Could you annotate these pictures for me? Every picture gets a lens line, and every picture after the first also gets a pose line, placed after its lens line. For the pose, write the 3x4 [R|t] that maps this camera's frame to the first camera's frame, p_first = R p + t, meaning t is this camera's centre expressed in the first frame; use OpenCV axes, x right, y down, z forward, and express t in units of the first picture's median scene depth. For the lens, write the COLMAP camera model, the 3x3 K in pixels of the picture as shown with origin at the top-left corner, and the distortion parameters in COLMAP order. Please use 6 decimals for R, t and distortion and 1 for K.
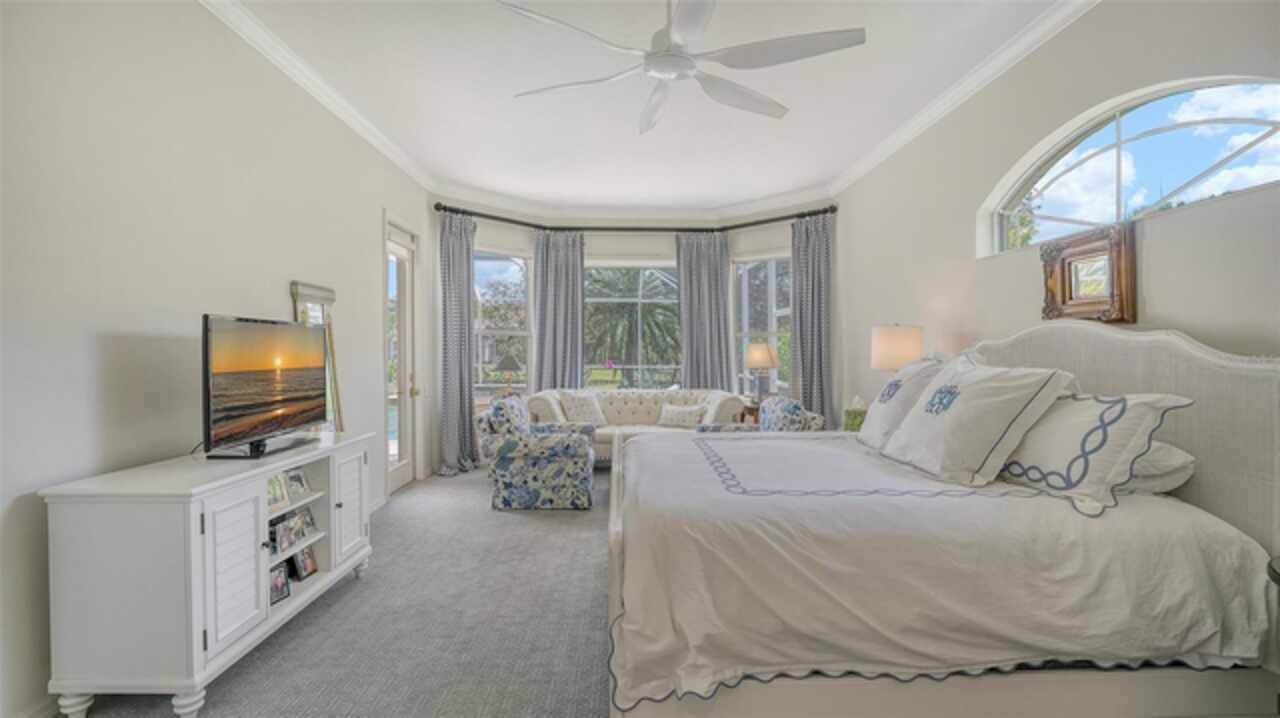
lens RADIAL K [[591.3, 0, 640.7], [0, 591.3, 359.0], [0, 0, 1]] dist [-0.003469, -0.000424]
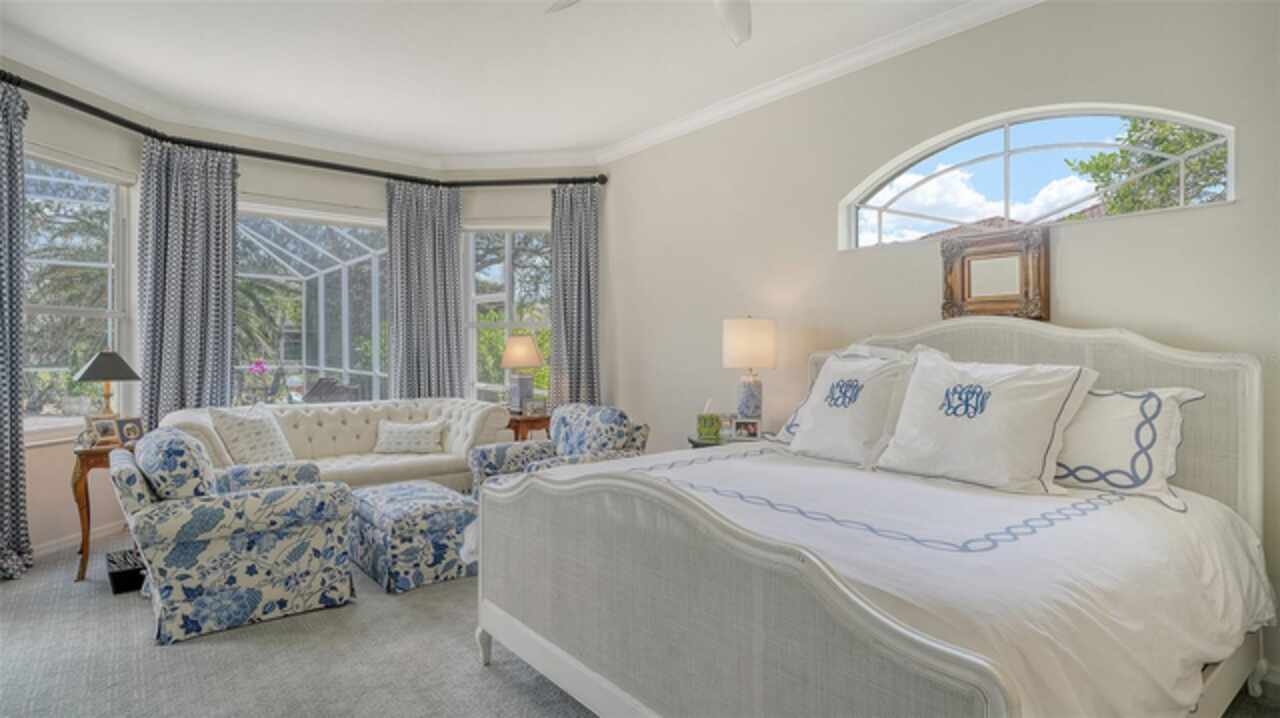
lens RADIAL K [[664.9, 0, 640.4], [0, 664.9, 348.9], [0, 0, 1]] dist [0.001248, -0.000521]
pose [[0.796893, -0.000457, 0.604120, -0.266684], [0.005844, 0.999959, -0.006952, -0.003547], [-0.604092, 0.009070, 0.796863, 0.263352]]
